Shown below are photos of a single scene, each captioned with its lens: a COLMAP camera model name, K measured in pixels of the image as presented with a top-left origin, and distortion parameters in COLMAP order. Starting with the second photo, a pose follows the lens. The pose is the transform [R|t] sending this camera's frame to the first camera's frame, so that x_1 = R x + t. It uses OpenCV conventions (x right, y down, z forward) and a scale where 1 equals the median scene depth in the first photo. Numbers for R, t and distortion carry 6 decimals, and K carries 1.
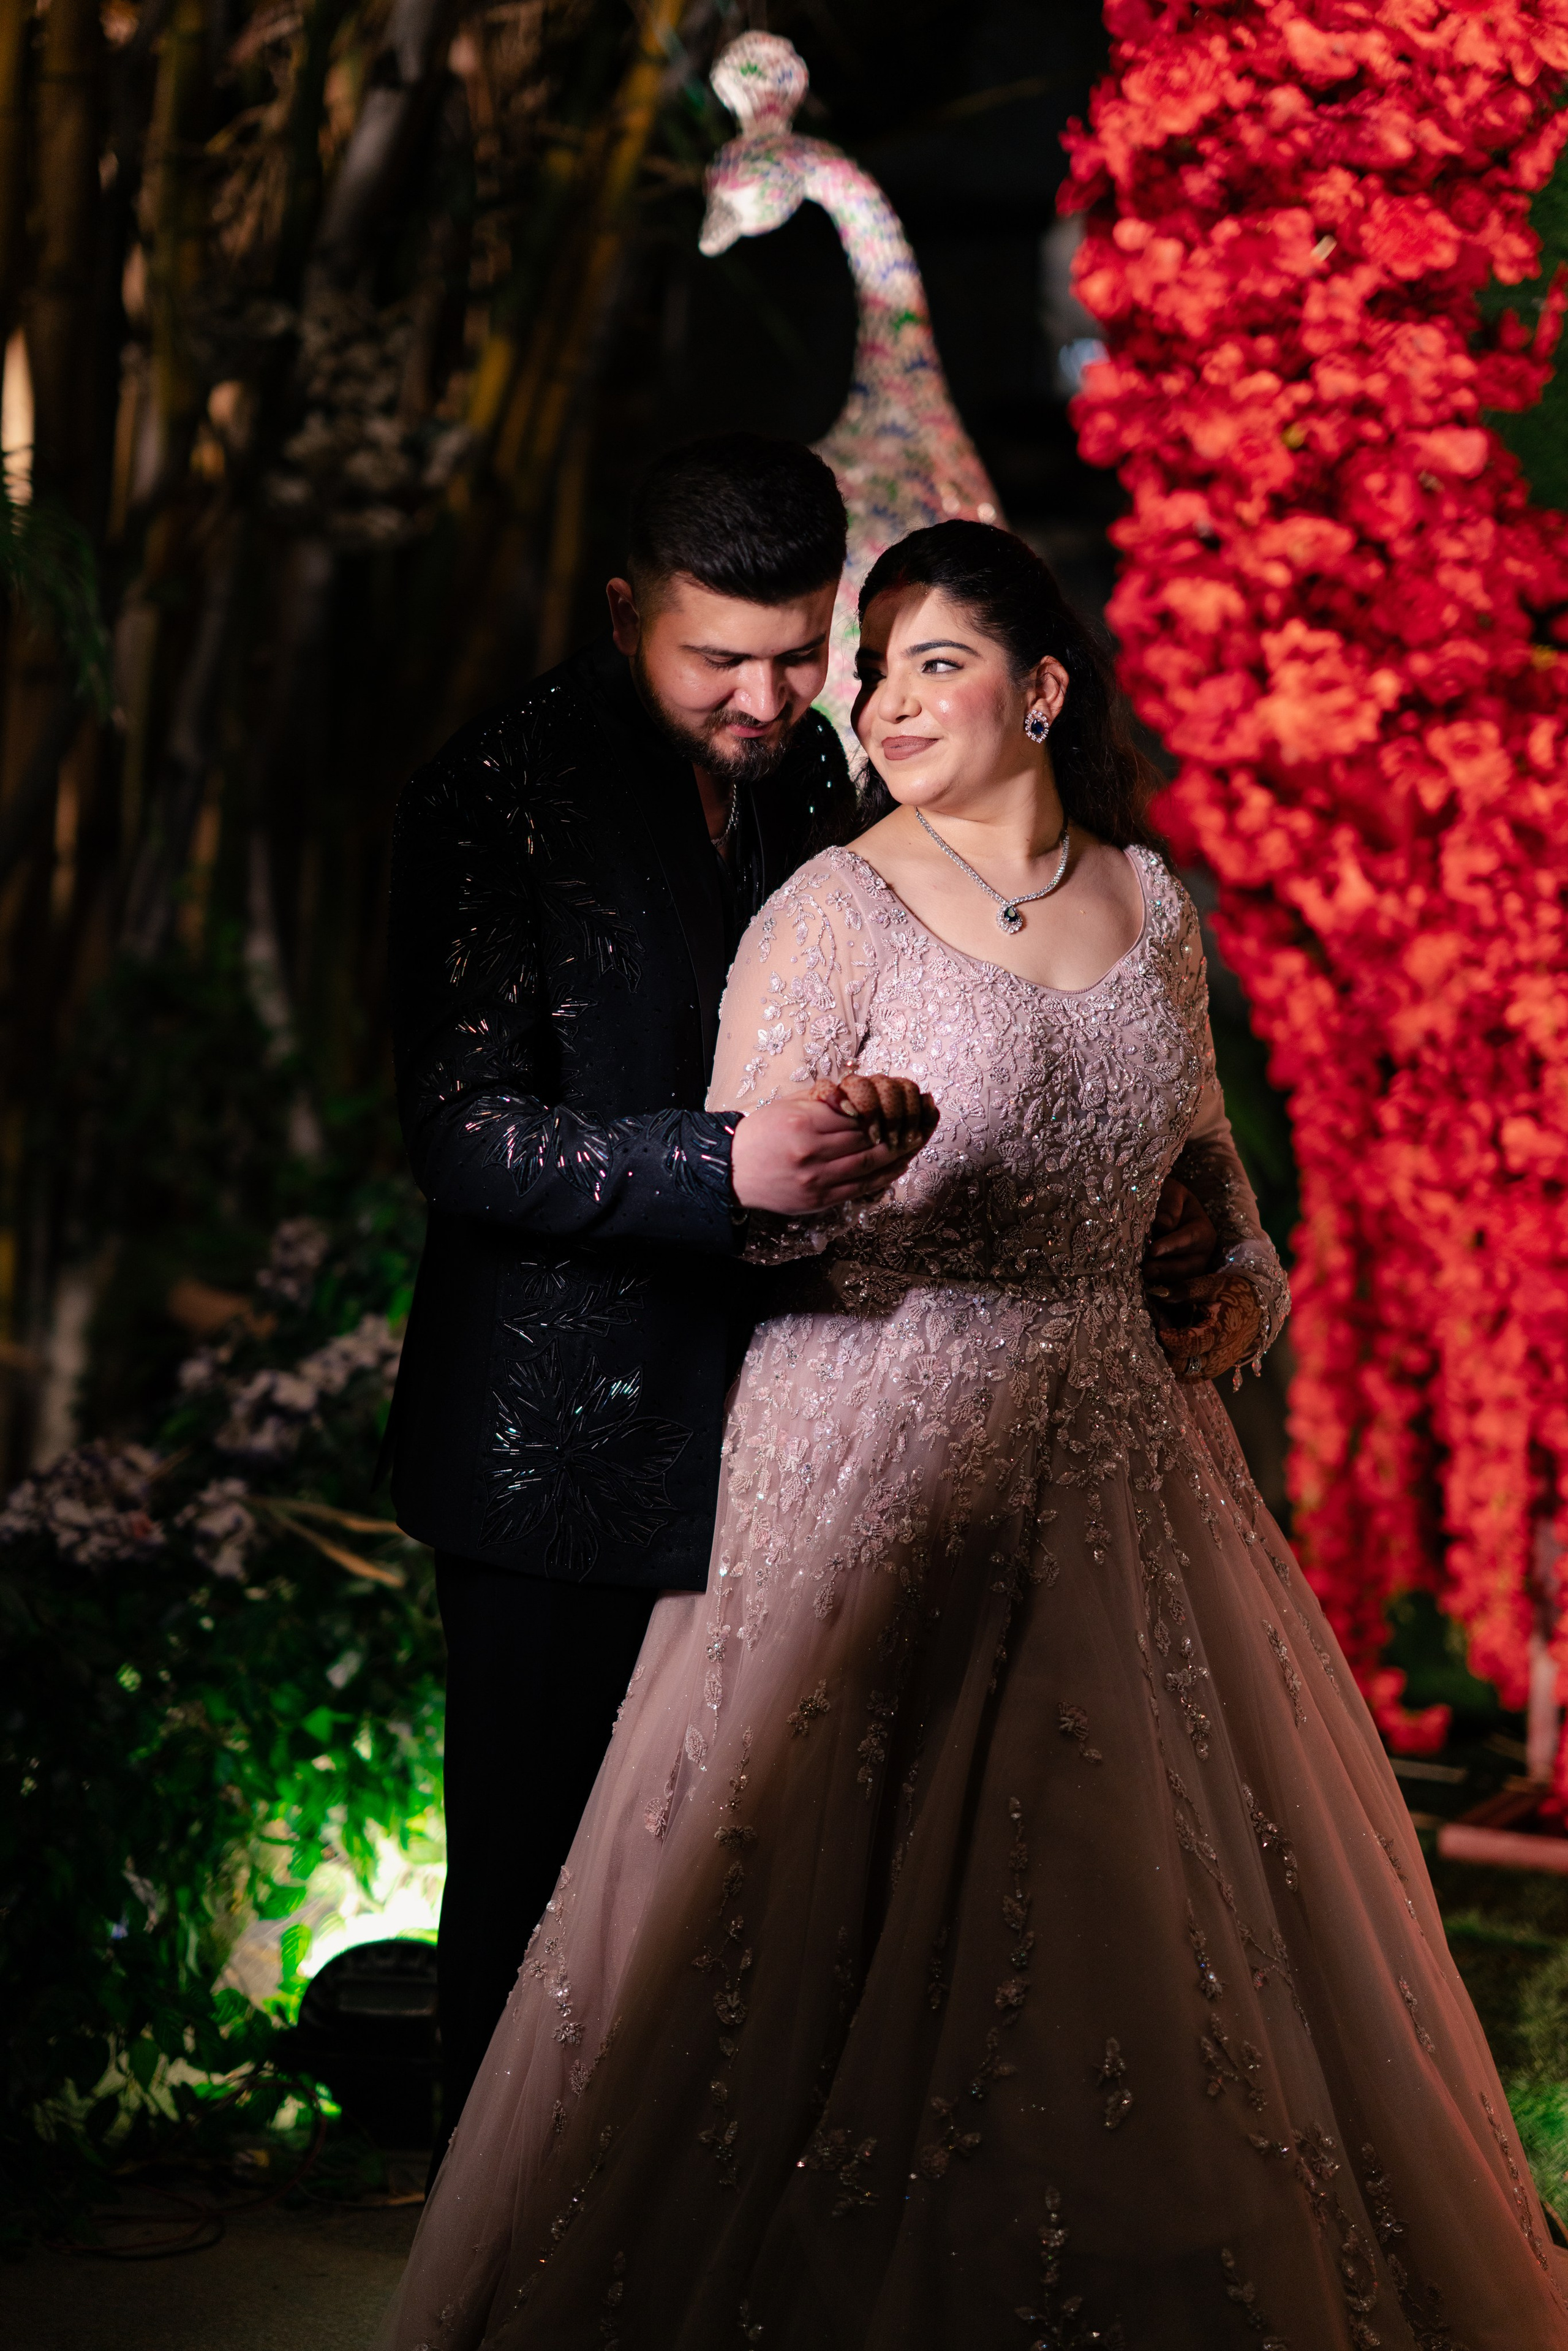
lens RADIAL K [[6397.4, 0, 789.4], [0, 6397.4, 1110.9], [0, 0, 1]] dist [0.095150, -0.273501]
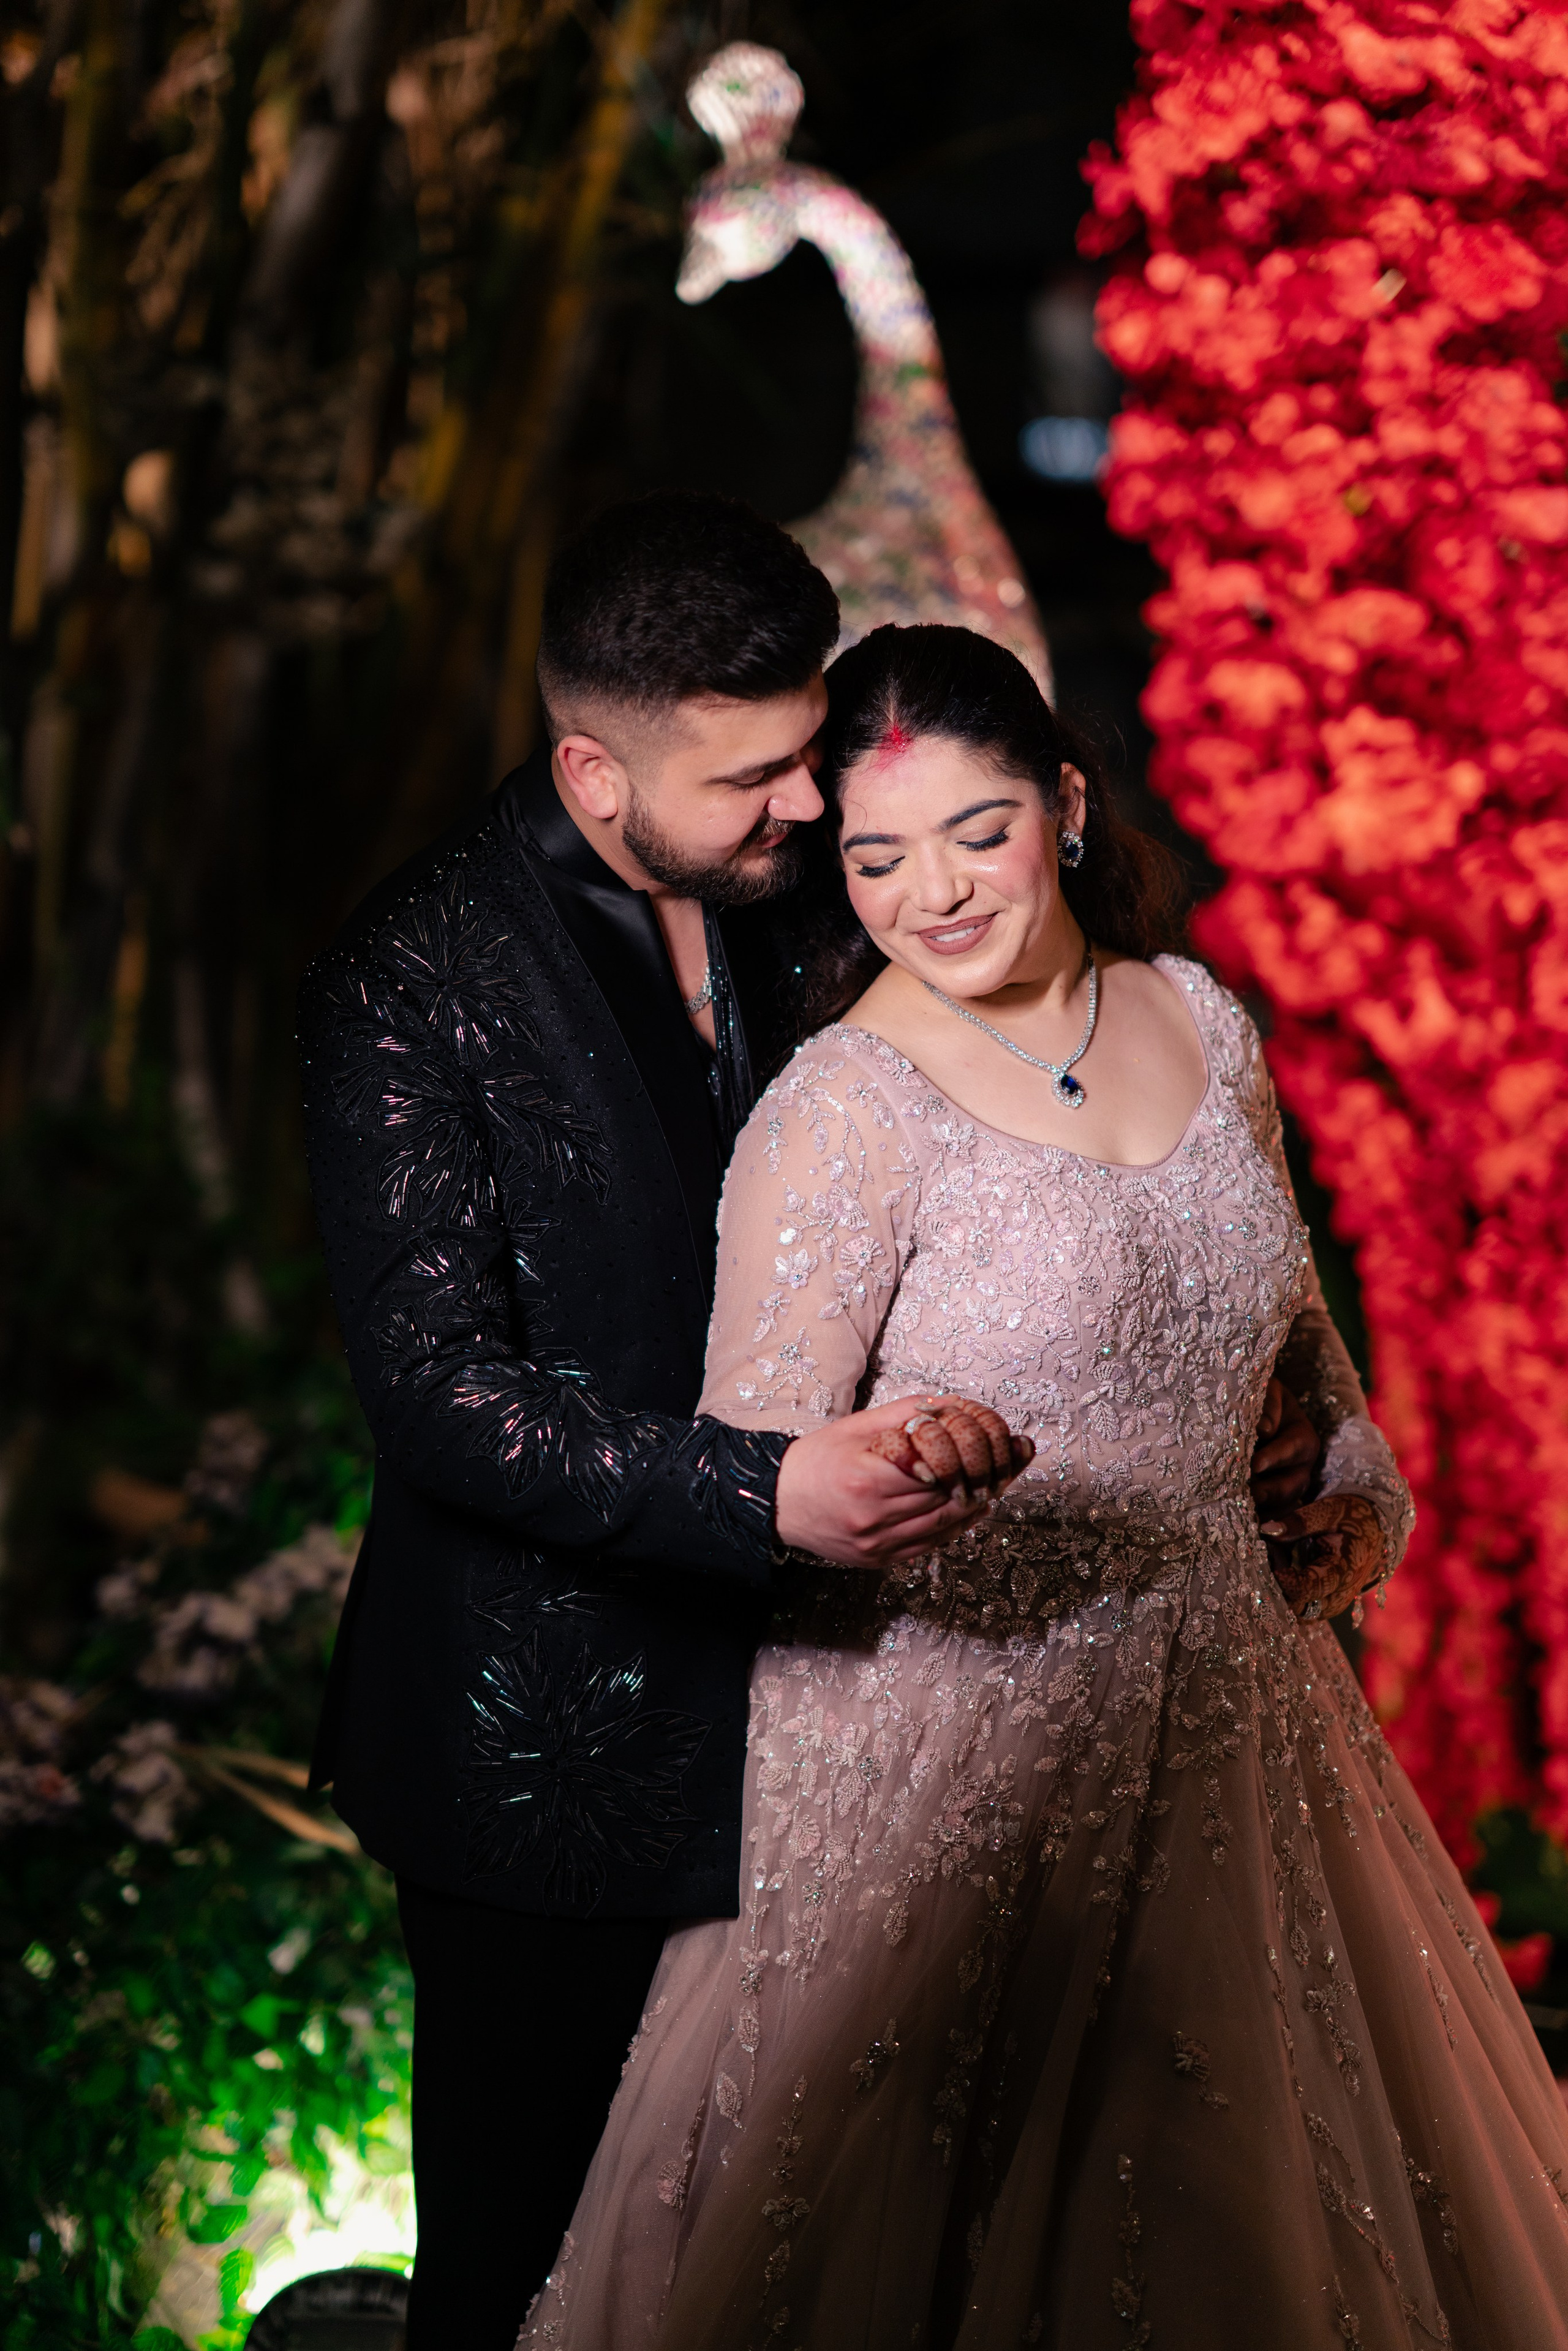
lens RADIAL K [[6532.3, 0, 784.0], [0, 6532.3, 1175.5], [0, 0, 1]] dist [0.045159, 0.248388]
pose [[0.999896, -0.013827, 0.004083, -0.004743], [0.013858, 0.999875, -0.007654, -0.006938], [-0.003976, 0.007710, 0.999962, 0.104650]]
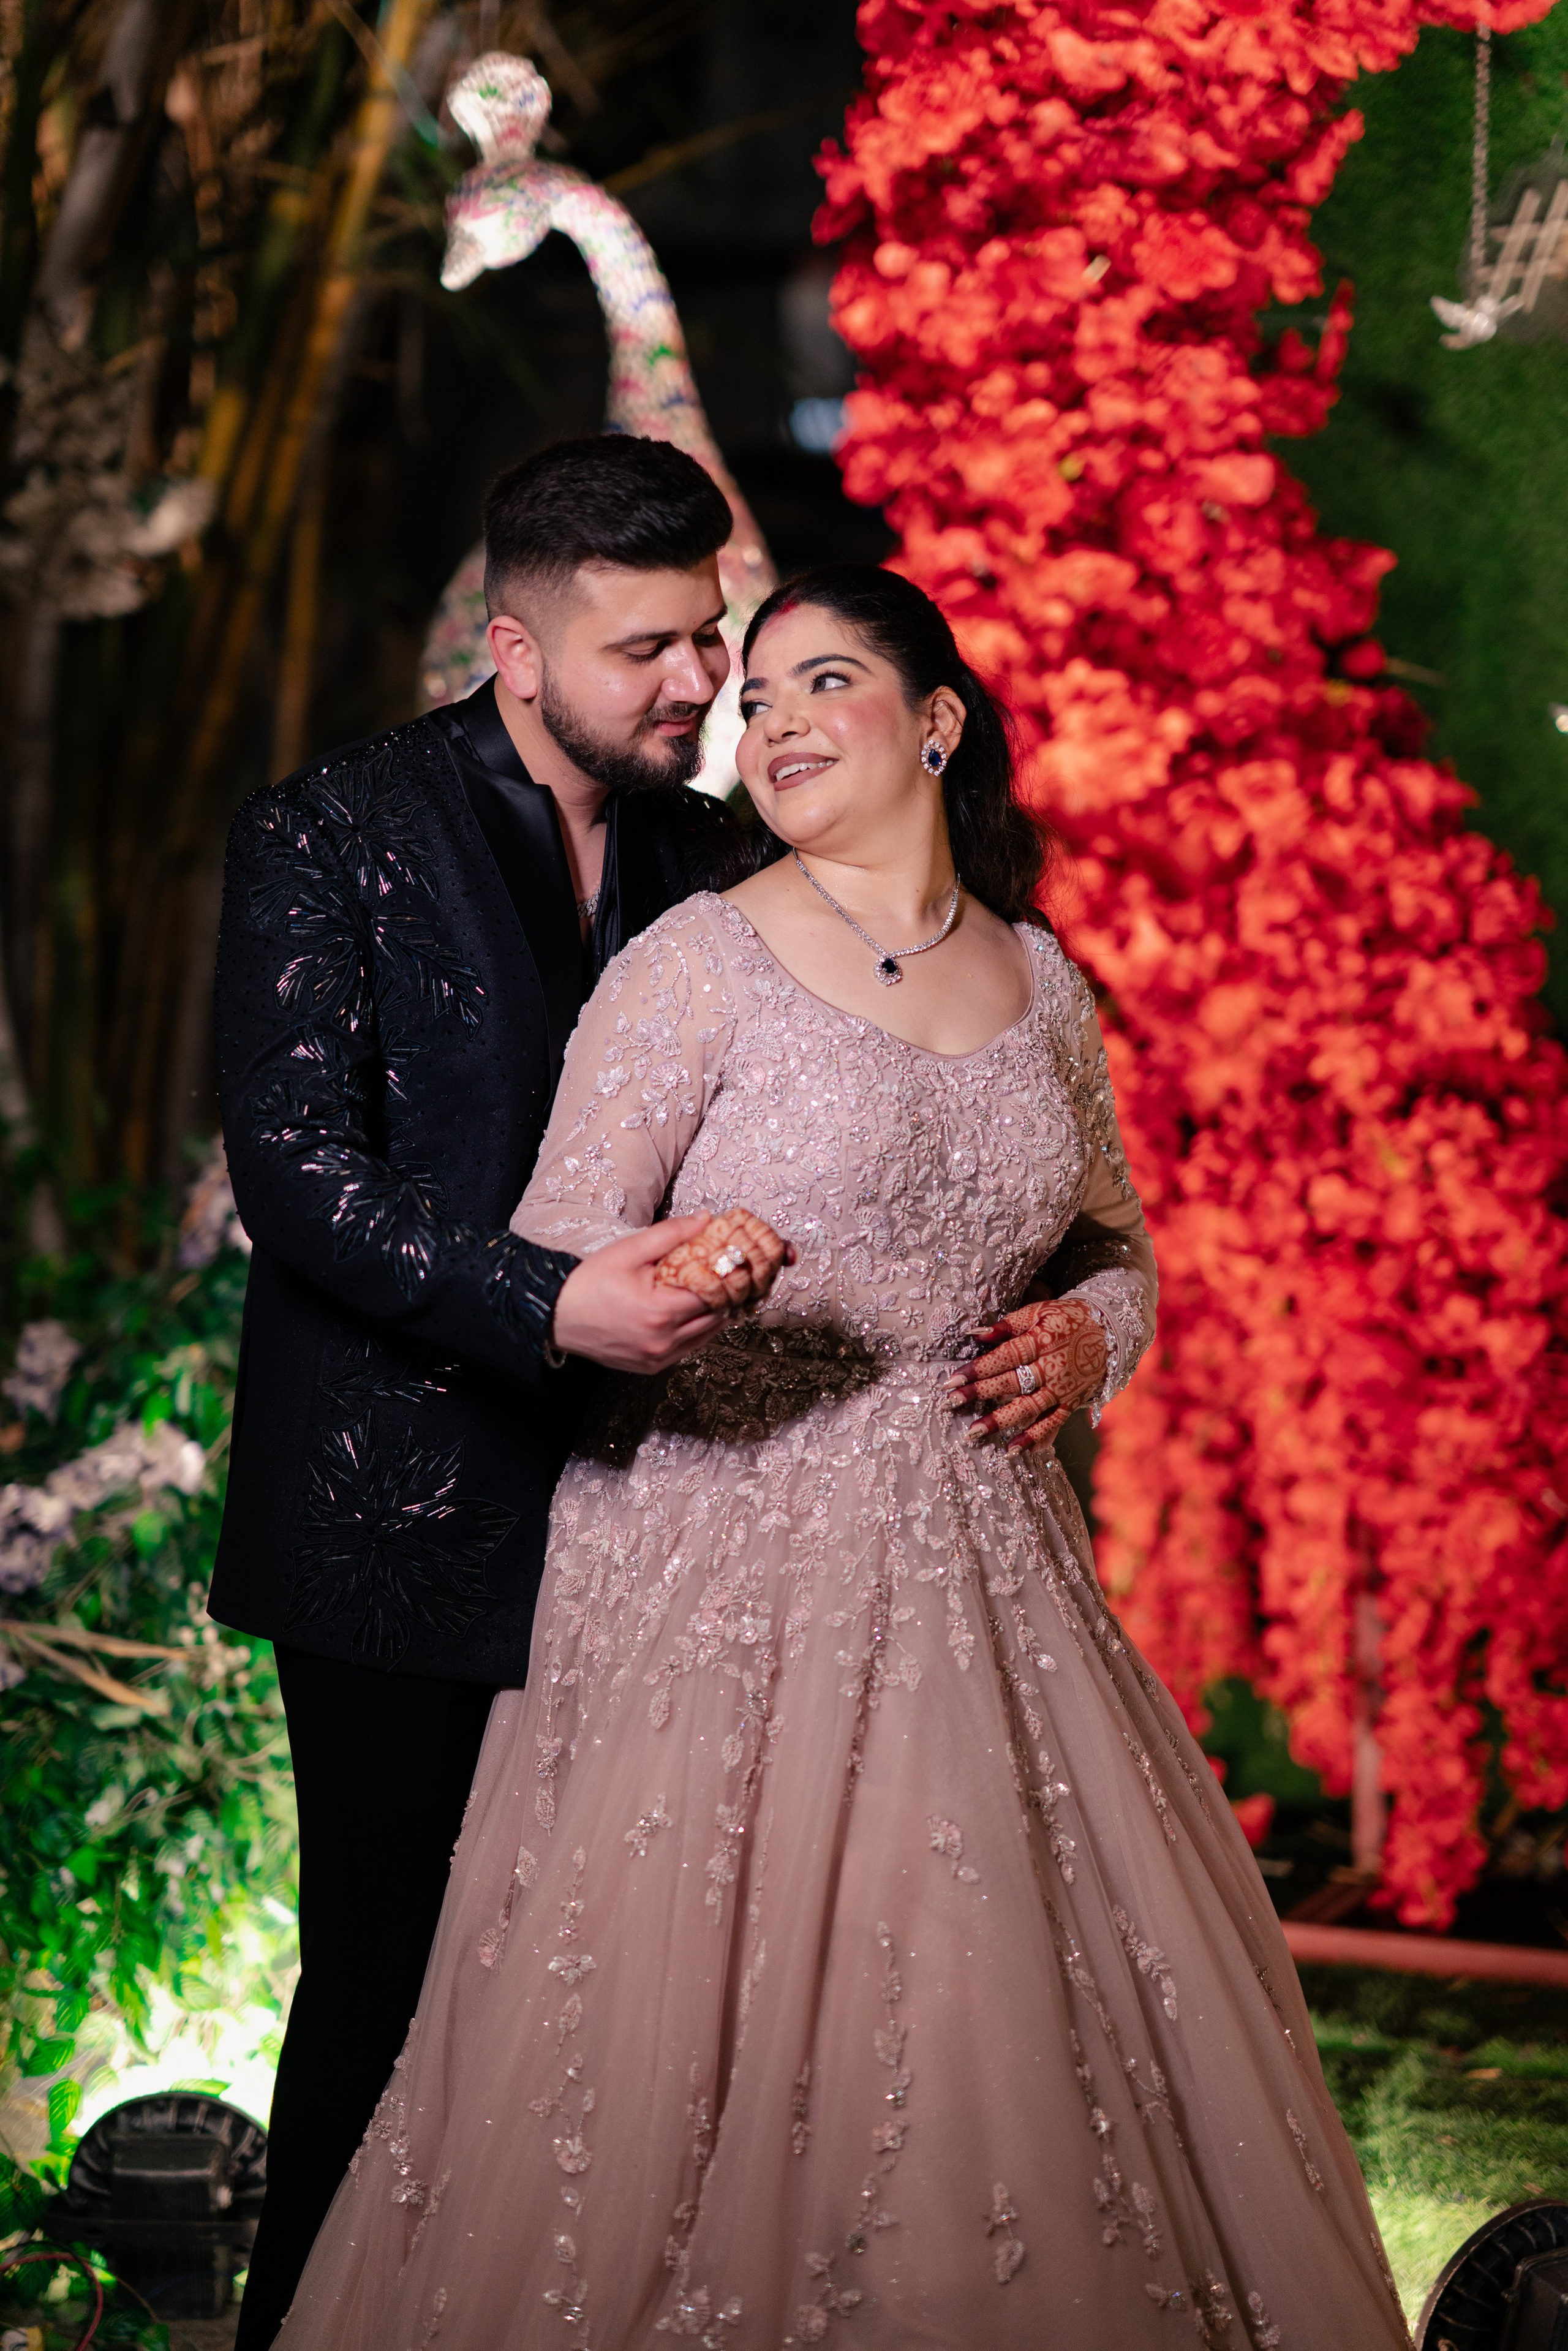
lens RADIAL K [[6397.4, 0, 789.4], [0, 6397.4, 1110.9], [0, 0, 1]] dist [0.095150, -0.273501]
pose [[0.998707, -0.028943, 0.041804, -0.005544], [0.029461, 0.999496, -0.011818, 0.000273], [-0.041441, 0.013035, 0.999056, 0.052338]]
